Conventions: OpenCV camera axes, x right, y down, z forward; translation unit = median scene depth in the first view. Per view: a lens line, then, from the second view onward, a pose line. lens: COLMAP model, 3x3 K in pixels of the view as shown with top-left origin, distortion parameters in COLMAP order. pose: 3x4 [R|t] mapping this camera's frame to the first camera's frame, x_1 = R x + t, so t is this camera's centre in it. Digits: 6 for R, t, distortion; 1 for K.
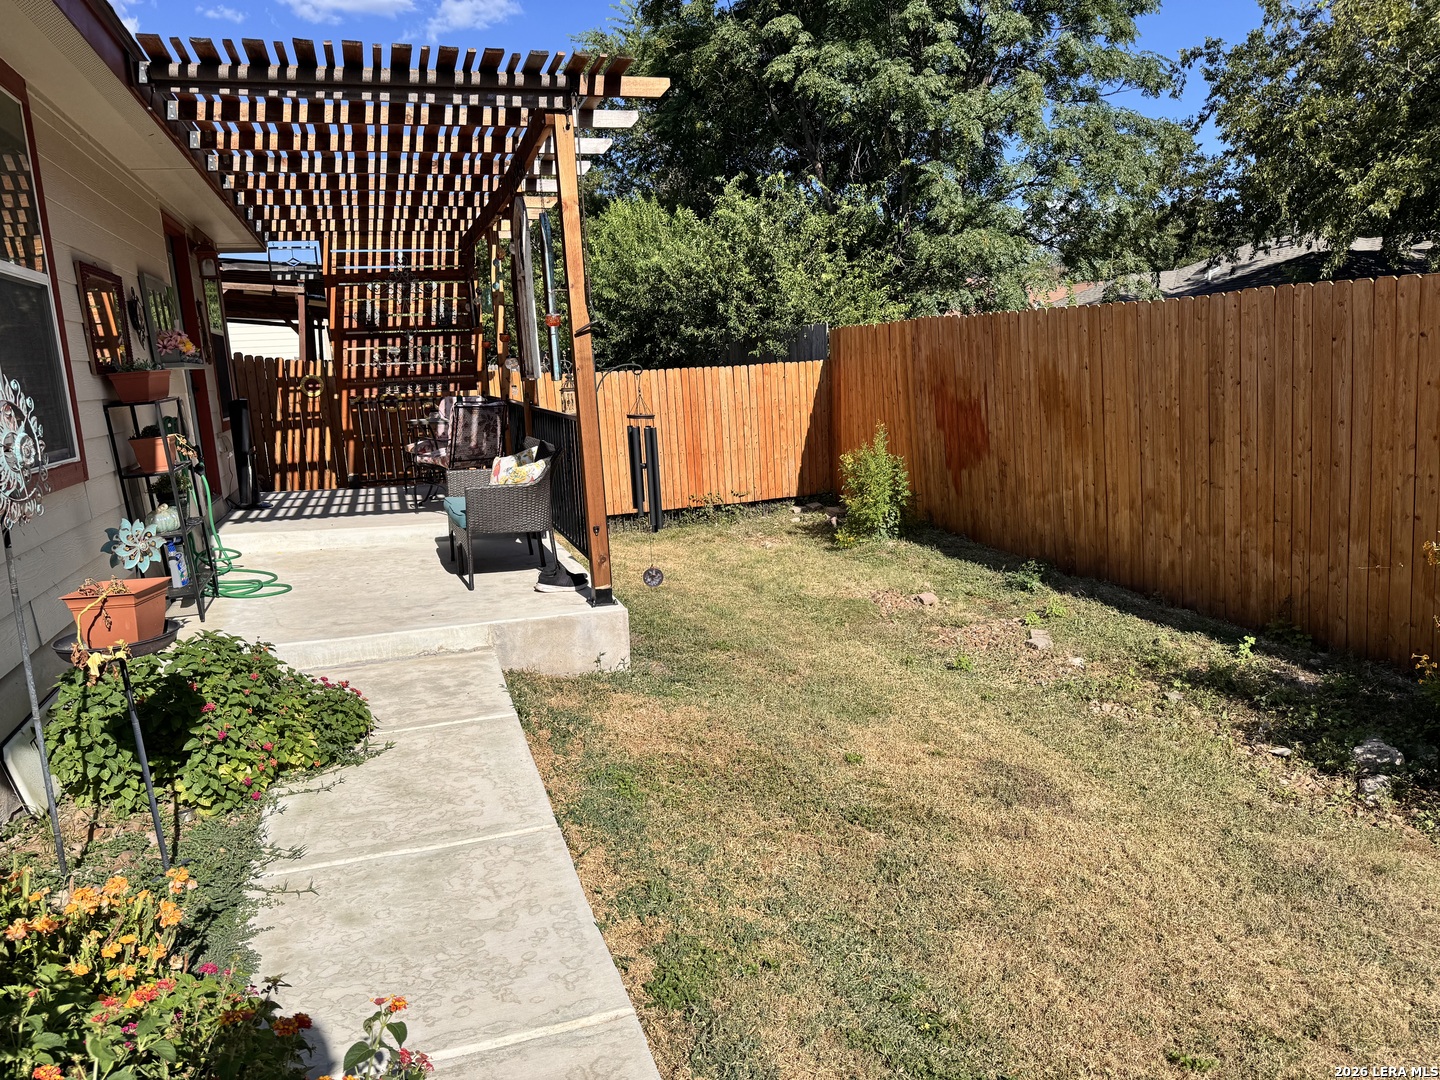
lens RADIAL K [[1013.5, 0, 720.0], [0, 1013.5, 540.0], [0, 0, 1]] dist [0.055389, -0.036039]
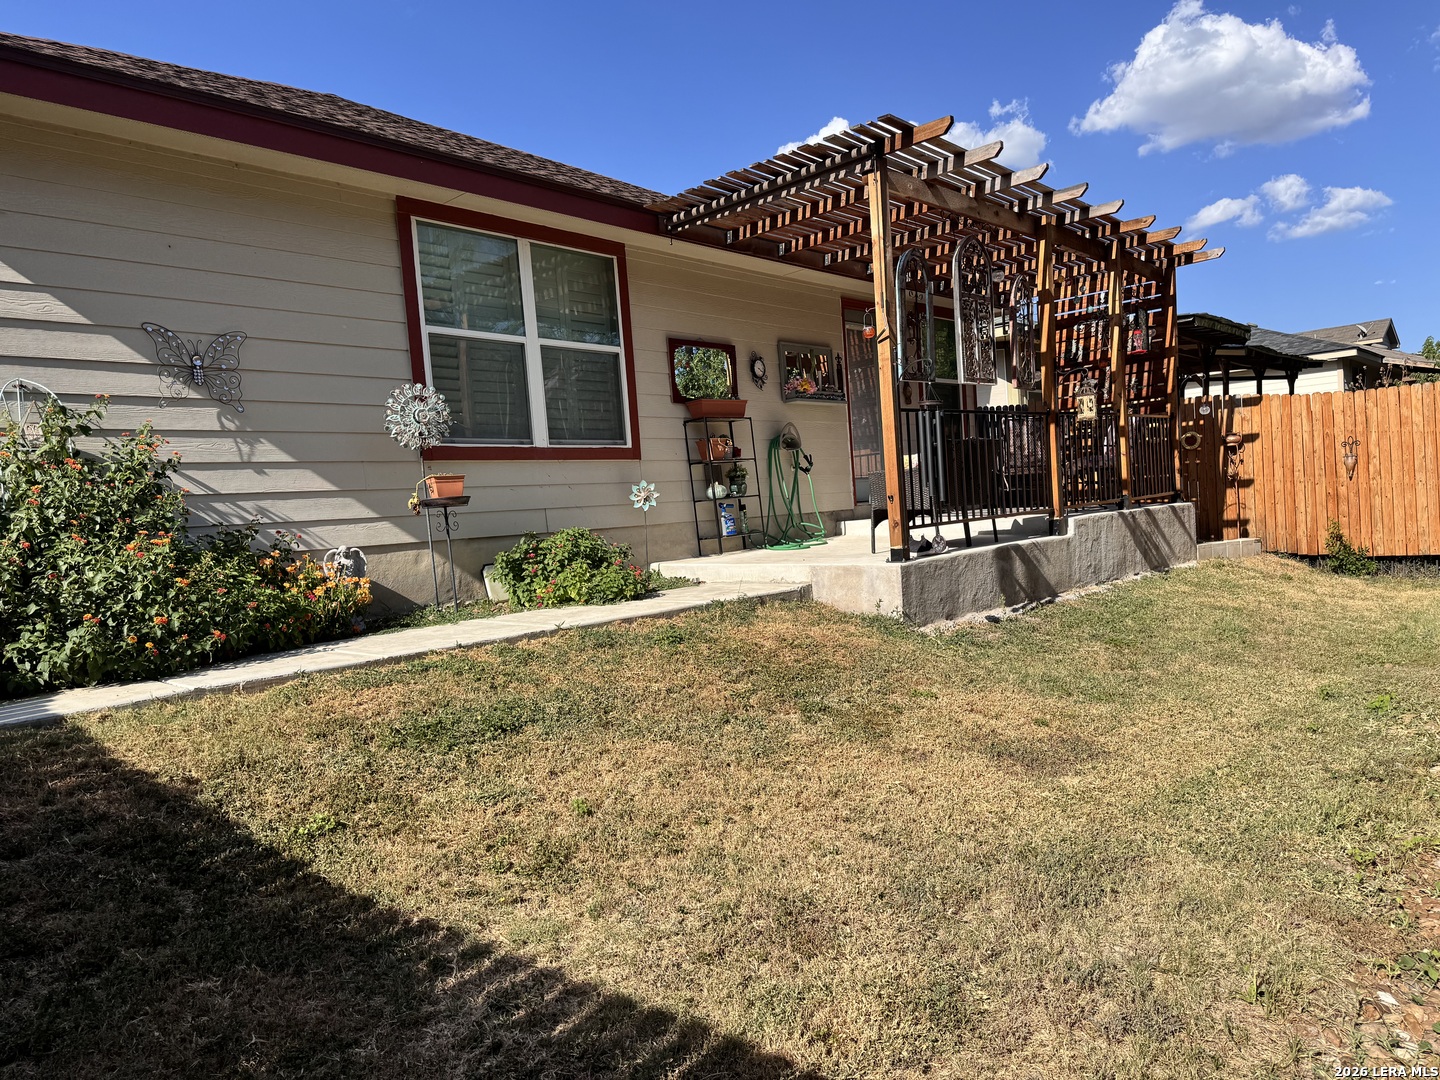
lens RADIAL K [[1013.5, 0, 720.0], [0, 1013.5, 540.0], [0, 0, 1]] dist [0.055389, -0.036039]
pose [[0.492453, 0.034371, -0.869660, 0.454094], [-0.099630, 0.994878, -0.017097, 0.044087], [0.864618, 0.095064, 0.493354, 0.123248]]
